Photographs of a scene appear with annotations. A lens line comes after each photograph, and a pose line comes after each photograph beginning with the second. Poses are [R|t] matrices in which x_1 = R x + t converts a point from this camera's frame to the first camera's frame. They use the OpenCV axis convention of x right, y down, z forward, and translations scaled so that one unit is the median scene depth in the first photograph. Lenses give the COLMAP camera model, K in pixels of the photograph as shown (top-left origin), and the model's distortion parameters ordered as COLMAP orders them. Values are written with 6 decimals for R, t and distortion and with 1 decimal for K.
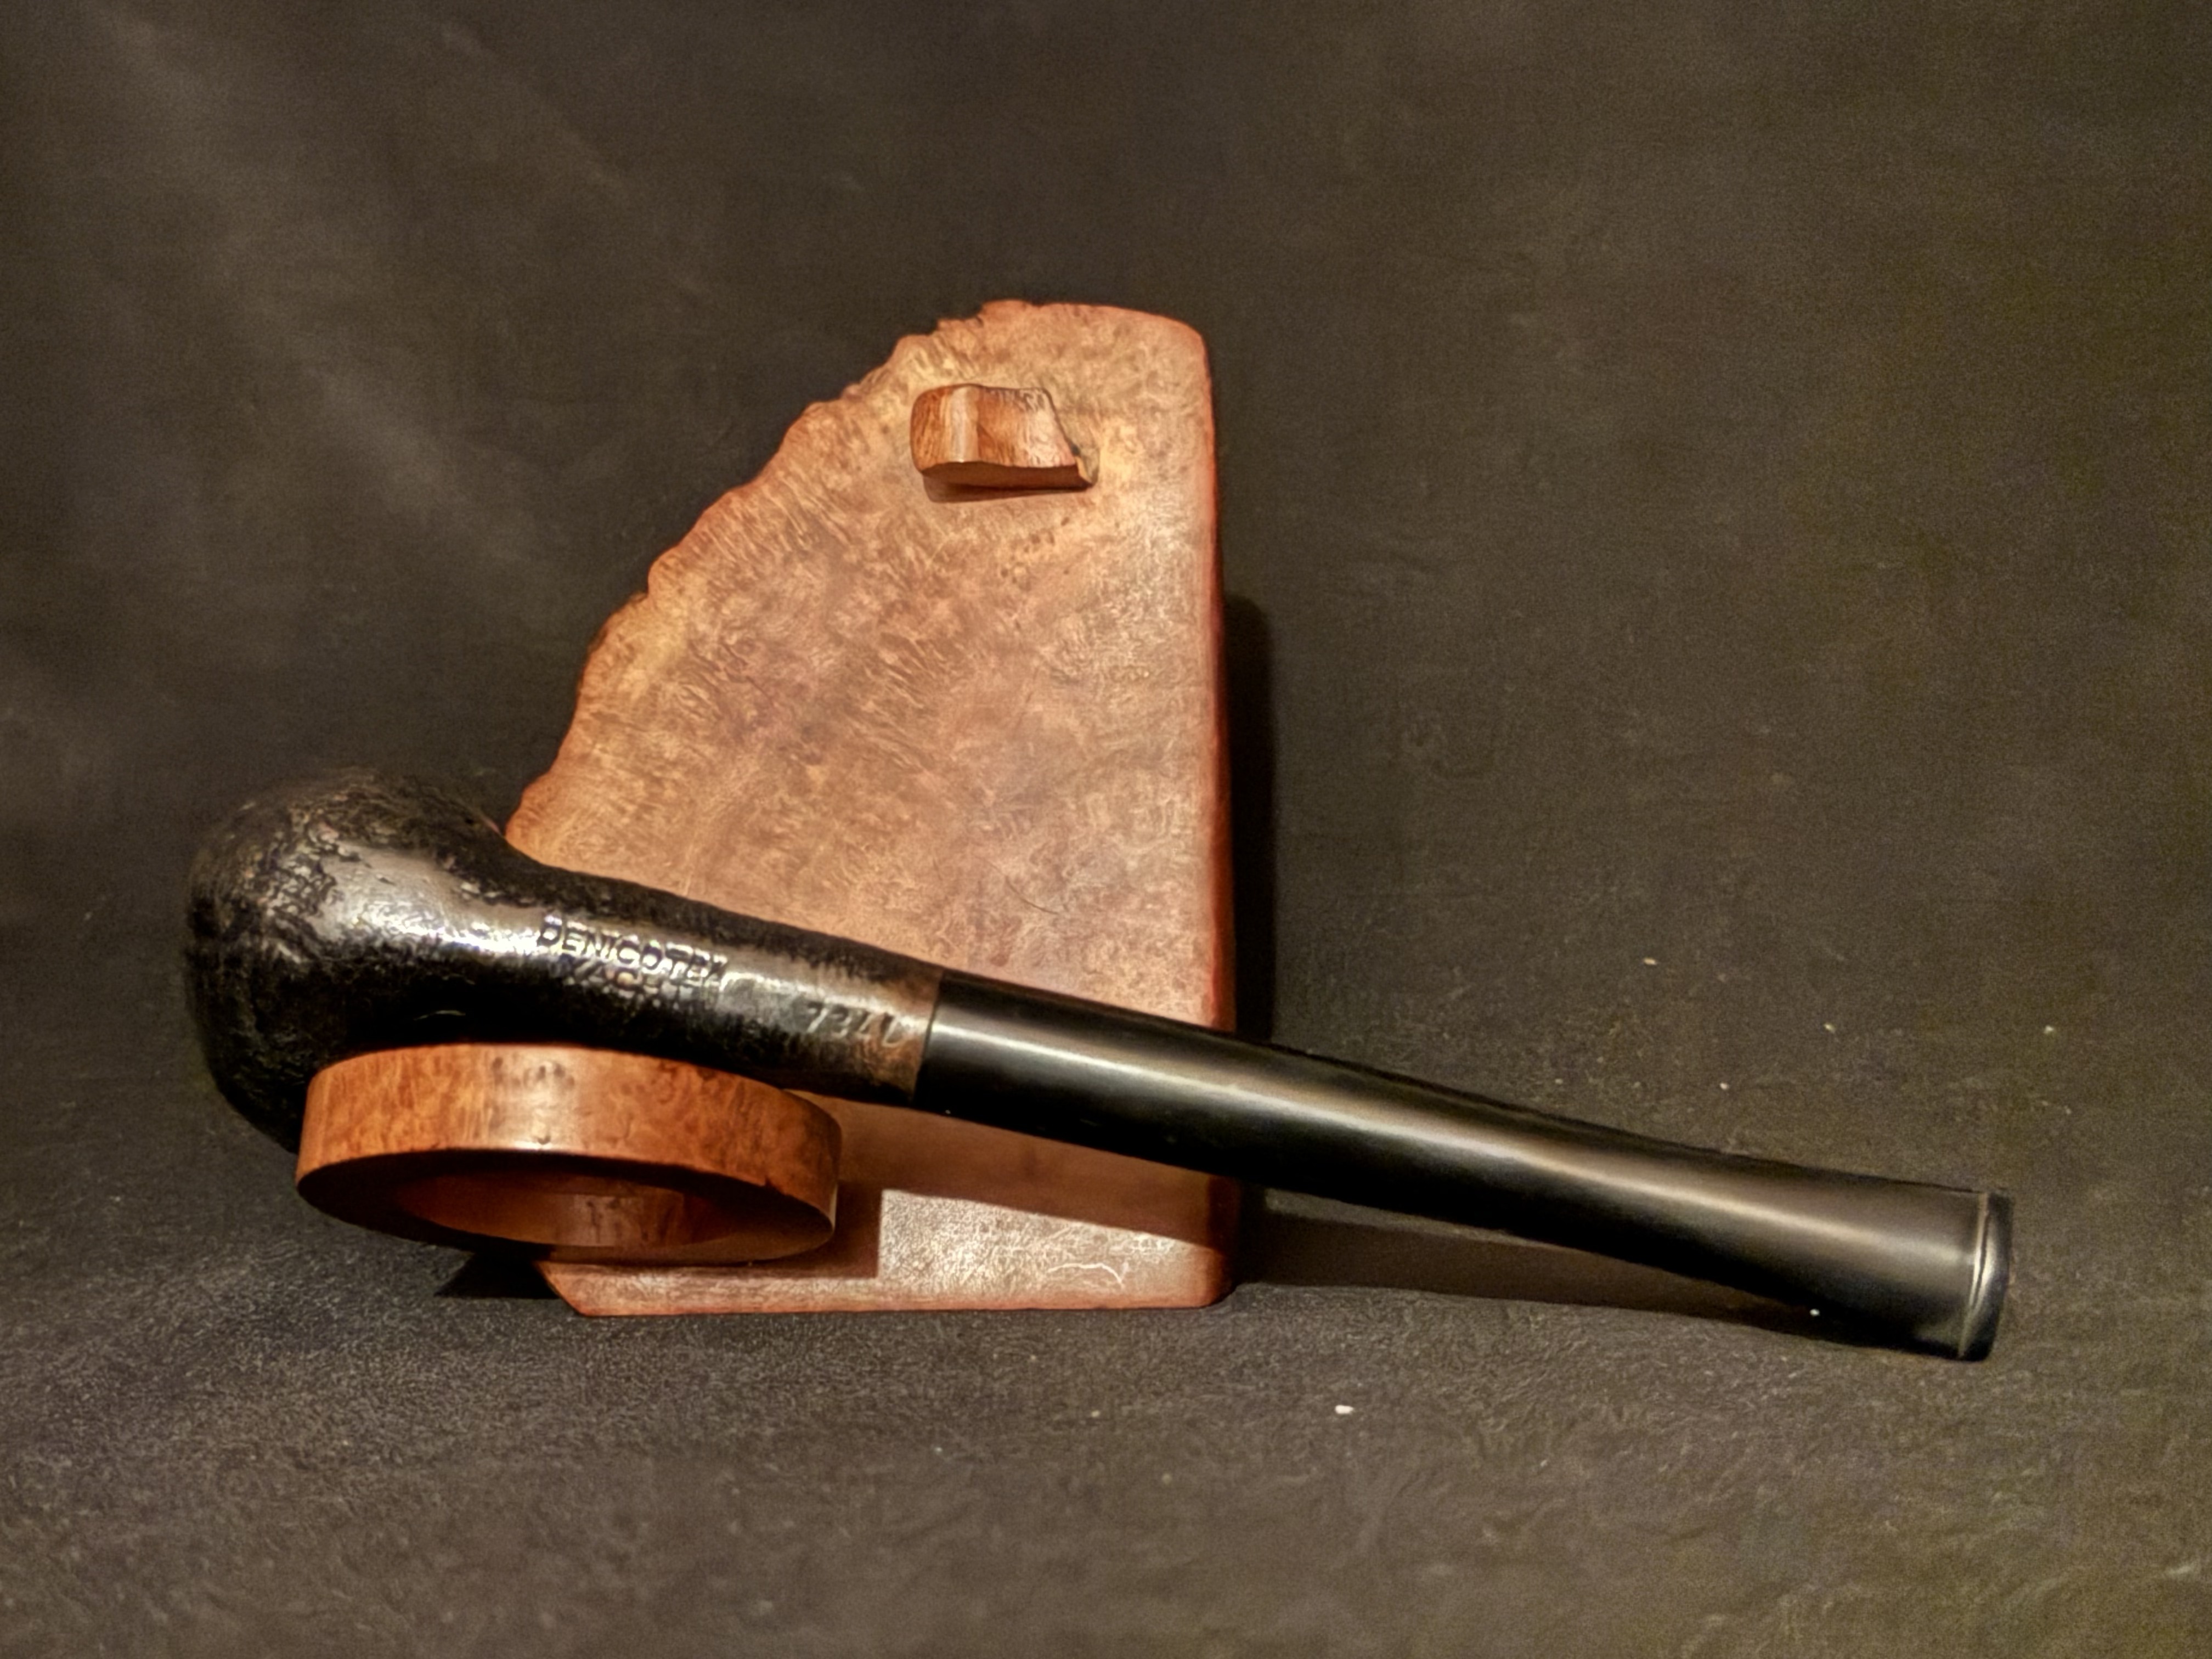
lens RADIAL K [[3542.6, 0, 1112.3], [0, 3542.6, 833.7], [0, 0, 1]] dist [0.179155, 0.000000]
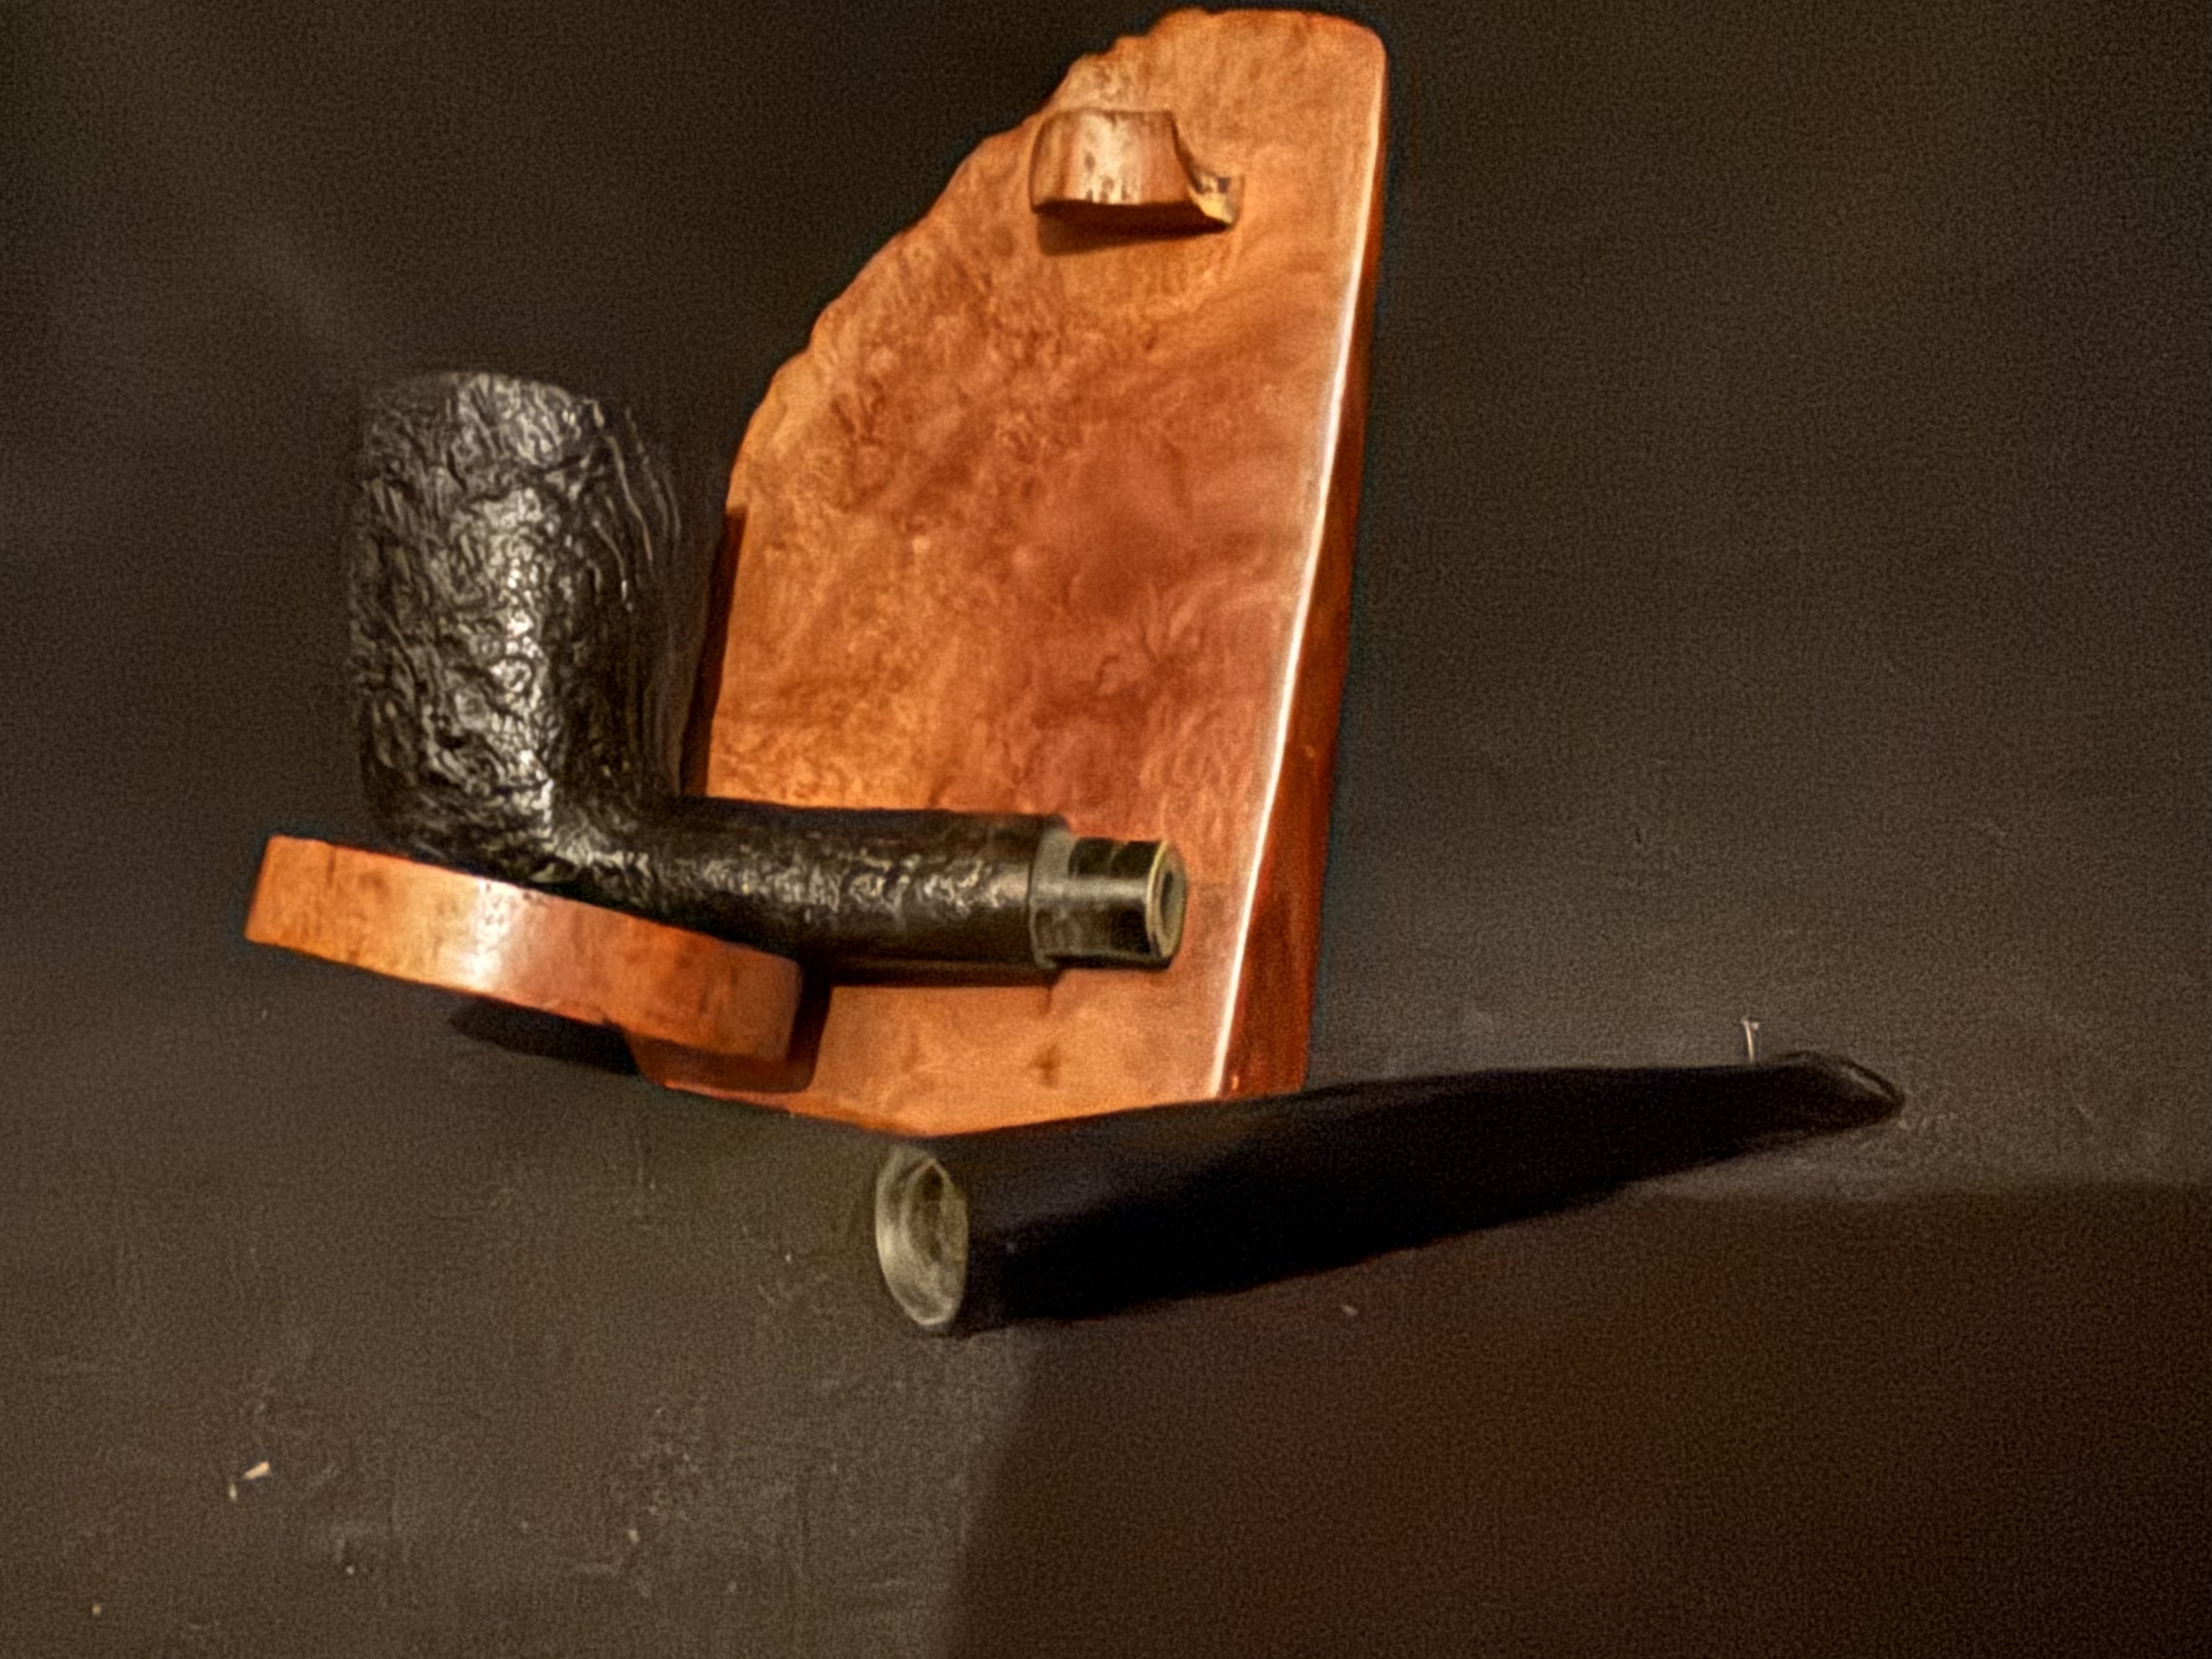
lens RADIAL K [[2371.5, 0, 1003.4], [0, 2371.5, 819.0], [0, 0, 1]] dist [0.070348, 0.000000]
pose [[0.895282, 0.101399, -0.433806, 0.209297], [-0.042992, 0.988873, 0.142414, -0.035133], [0.443420, -0.108851, 0.889680, 0.439490]]
